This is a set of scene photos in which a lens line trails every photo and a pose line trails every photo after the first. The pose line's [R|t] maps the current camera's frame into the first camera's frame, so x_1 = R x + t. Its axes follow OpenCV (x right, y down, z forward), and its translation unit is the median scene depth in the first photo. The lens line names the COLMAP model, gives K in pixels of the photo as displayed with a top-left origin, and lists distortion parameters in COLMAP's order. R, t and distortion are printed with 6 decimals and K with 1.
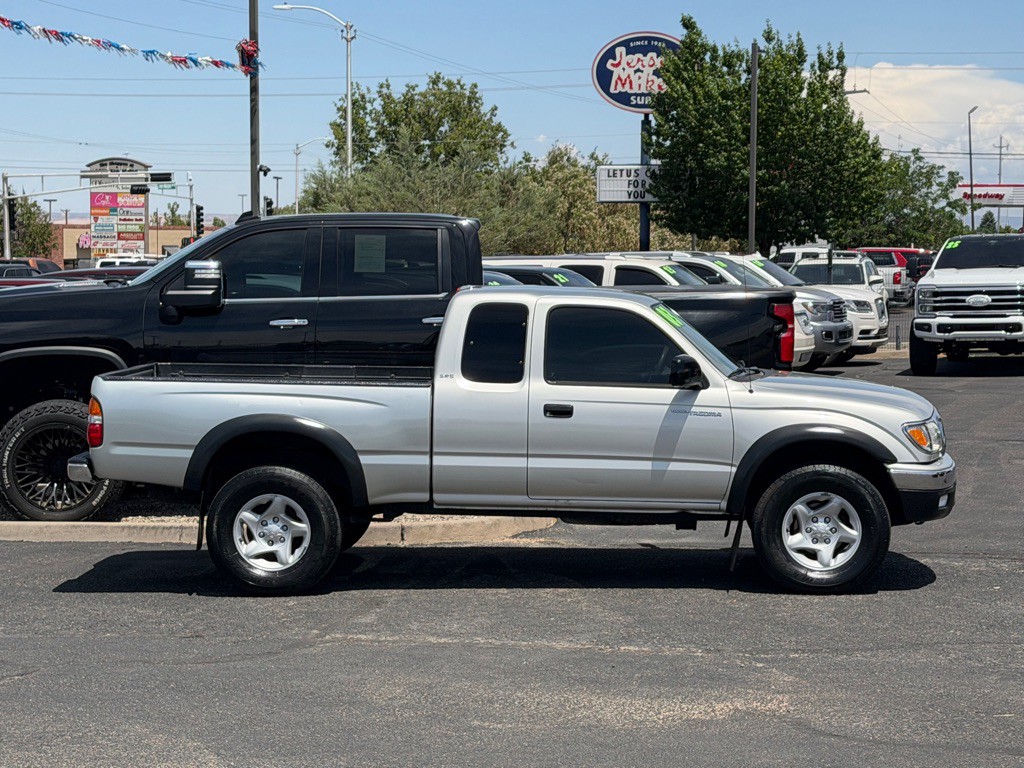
lens RADIAL K [[2244.6, 0, 516.8], [0, 2244.6, 387.8], [0, 0, 1]] dist [0.146862, 0.000000]
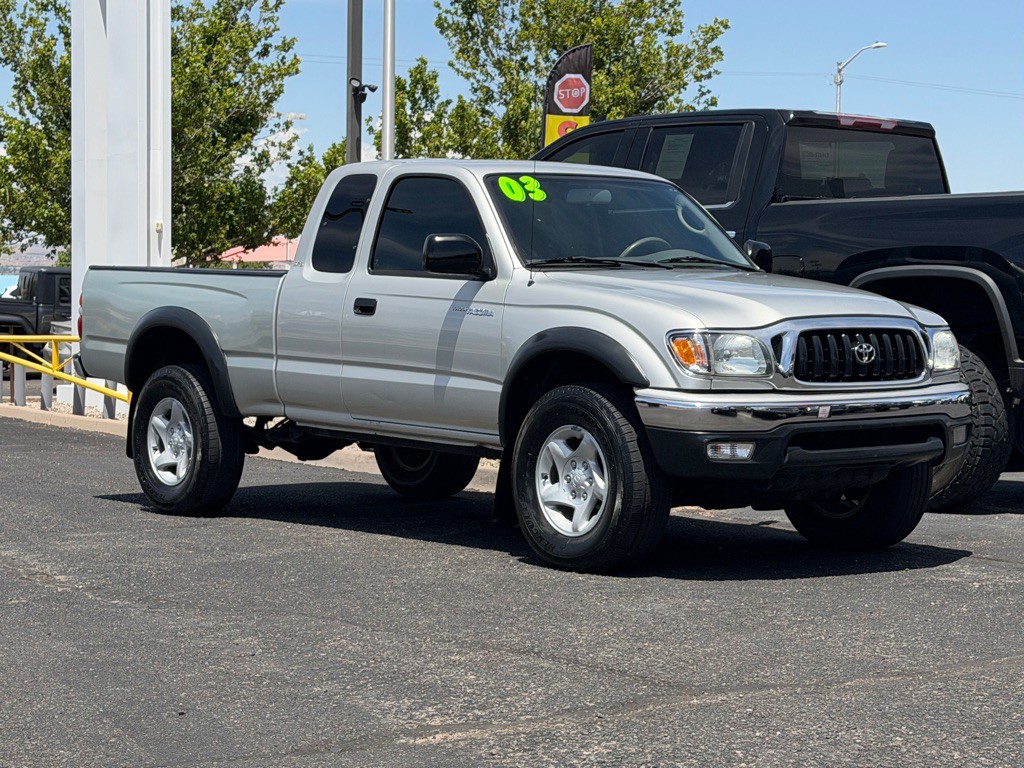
lens RADIAL K [[2244.6, 0, 509.6], [0, 2244.6, 383.9], [0, 0, 1]] dist [0.146862, 0.000000]
pose [[0.670663, 0.039281, -0.740722, 0.518592], [-0.060061, 0.998194, -0.001445, 0.028761], [0.739327, 0.045458, 0.671810, 0.412767]]
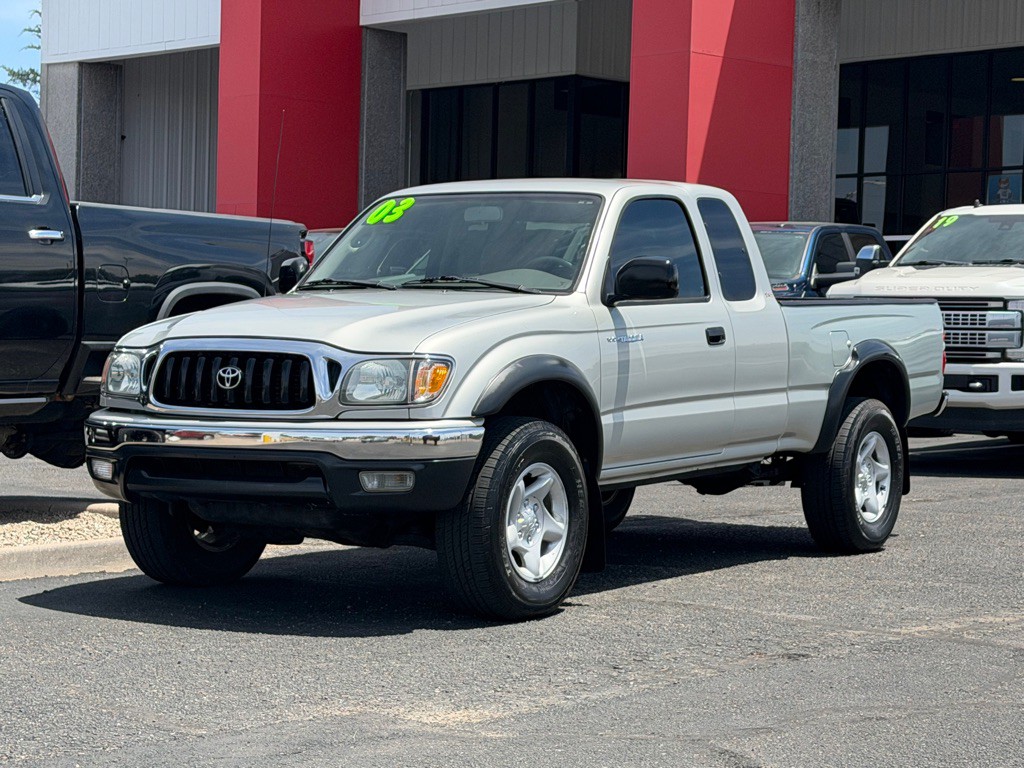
lens RADIAL K [[2244.6, 0, 515.6], [0, 2244.6, 375.1], [0, 0, 1]] dist [0.146862, 0.000000]
pose [[-0.501263, 0.021275, -0.865033, 0.575828], [-0.068863, 0.995546, 0.064390, -0.023819], [0.862550, 0.091845, -0.497565, 1.174856]]
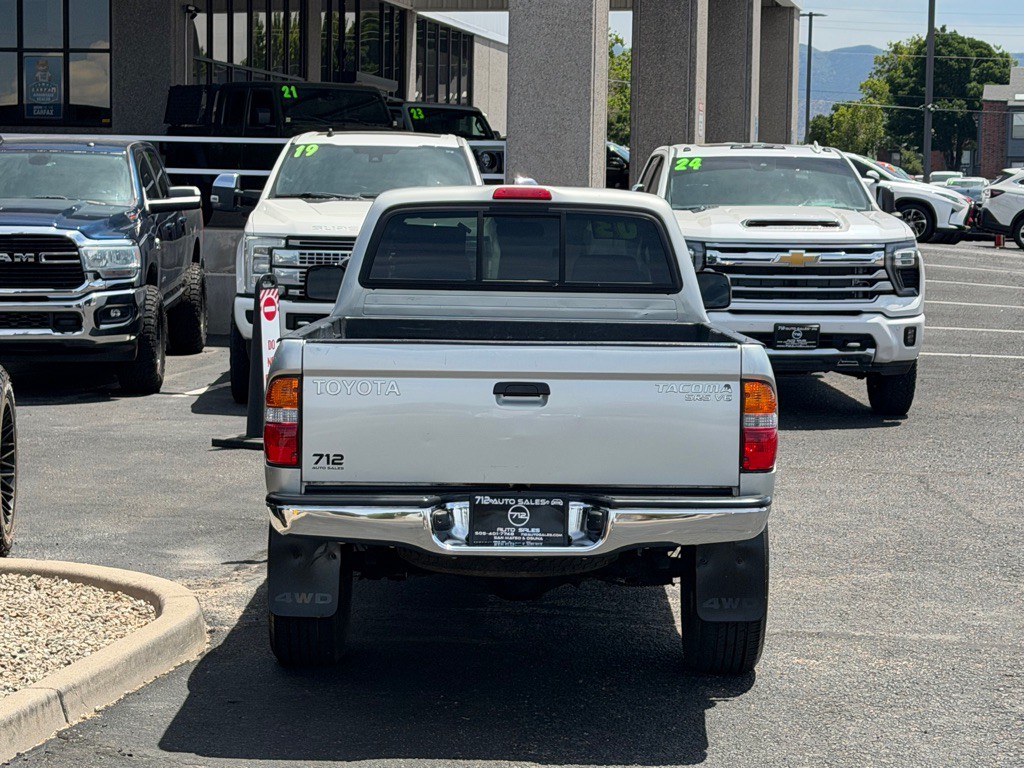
lens RADIAL K [[2244.6, 0, 522.3], [0, 2244.6, 374.3], [0, 0, 1]] dist [0.146862, 0.000000]
pose [[0.049450, 0.096410, -0.994113, 0.624645], [-0.080266, 0.992495, 0.092260, -0.044854], [0.995546, 0.075231, 0.056817, 0.827021]]
